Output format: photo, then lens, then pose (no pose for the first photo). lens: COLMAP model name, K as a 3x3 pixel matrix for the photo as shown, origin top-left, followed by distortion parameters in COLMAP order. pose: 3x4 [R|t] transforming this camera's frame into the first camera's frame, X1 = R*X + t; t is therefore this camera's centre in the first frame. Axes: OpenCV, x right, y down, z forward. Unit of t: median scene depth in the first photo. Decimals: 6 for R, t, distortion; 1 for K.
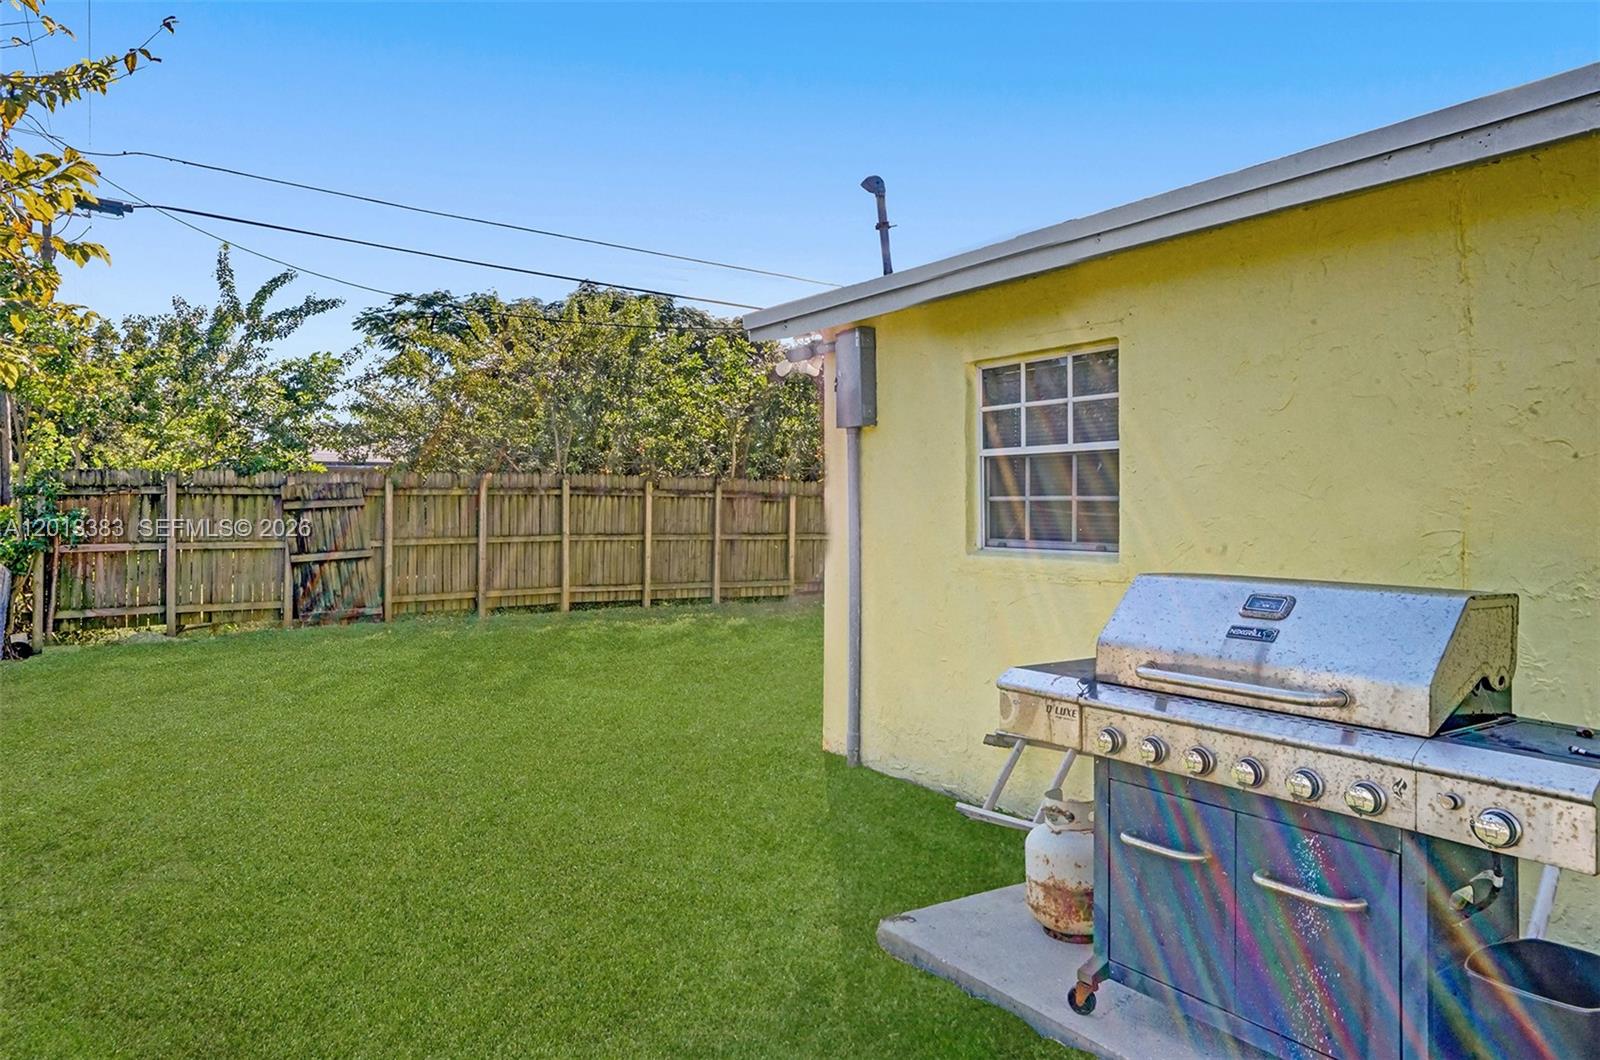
lens RADIAL K [[1018.1, 0, 802.8], [0, 1018.1, 486.7], [0, 0, 1]] dist [-0.001279, -0.000635]
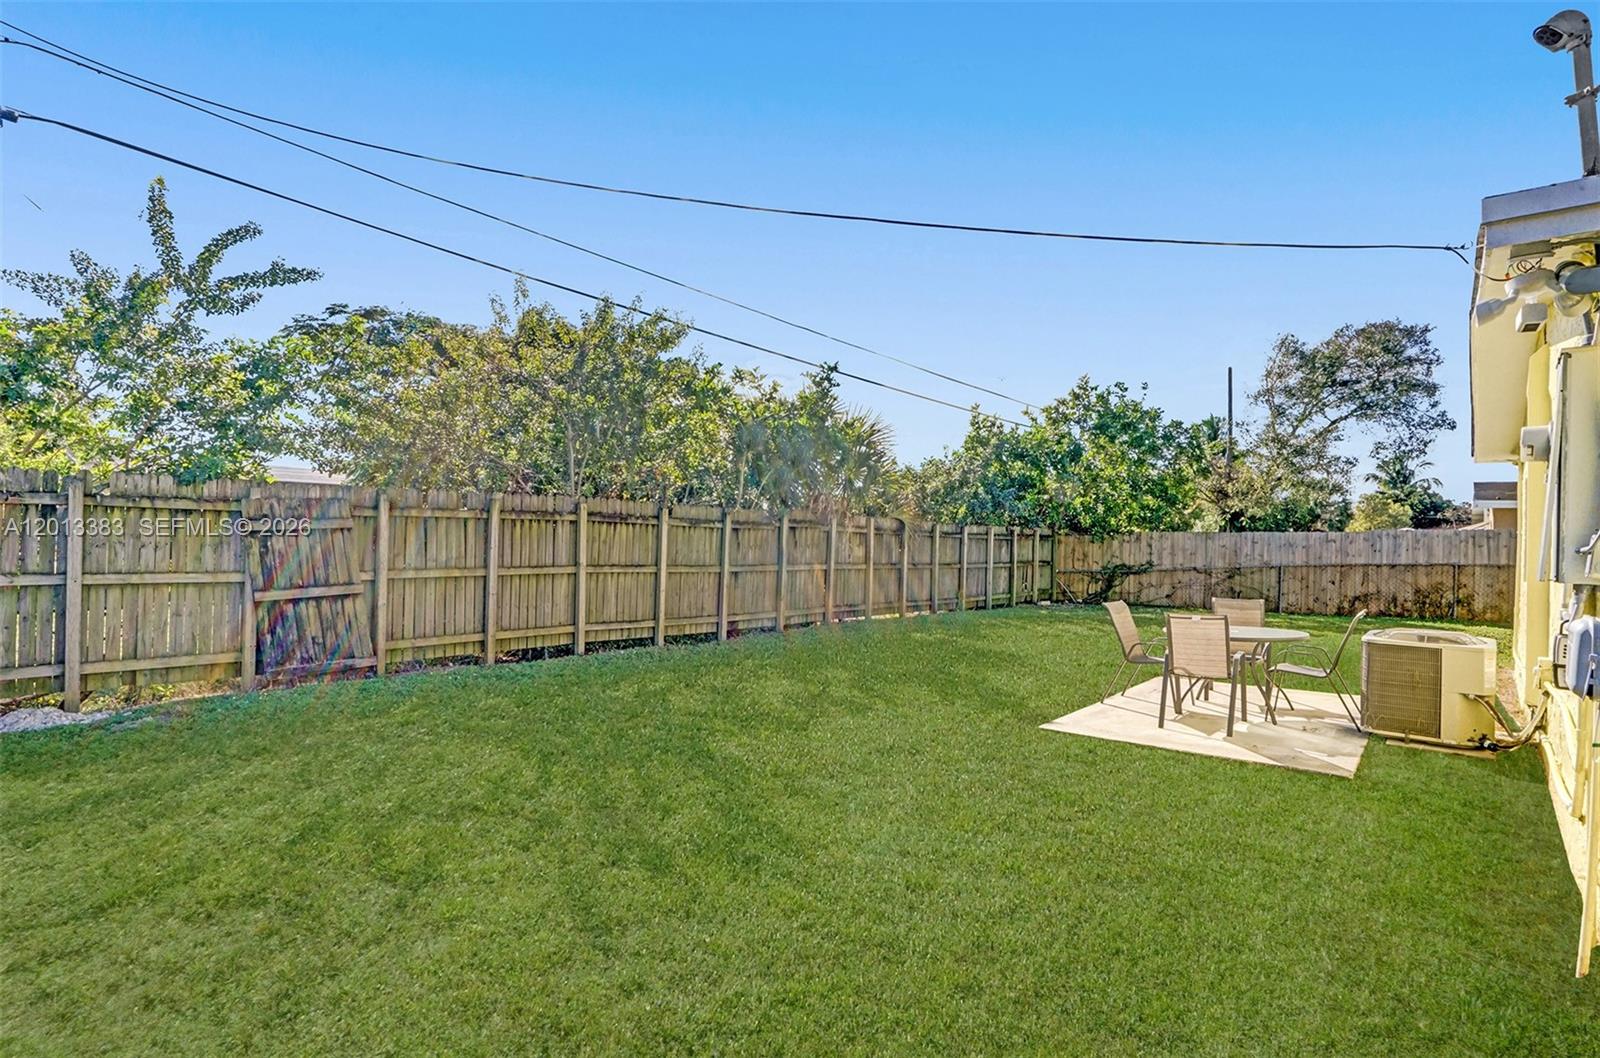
lens RADIAL K [[771.5, 0, 800.0], [0, 771.5, 529.0], [0, 0, 1]] dist [-0.049095, 0.014293]
pose [[0.968488, 0.023476, 0.247951, -0.233661], [-0.025726, 0.999652, 0.005840, 0.006781], [-0.247728, -0.012035, 0.968755, 0.334835]]
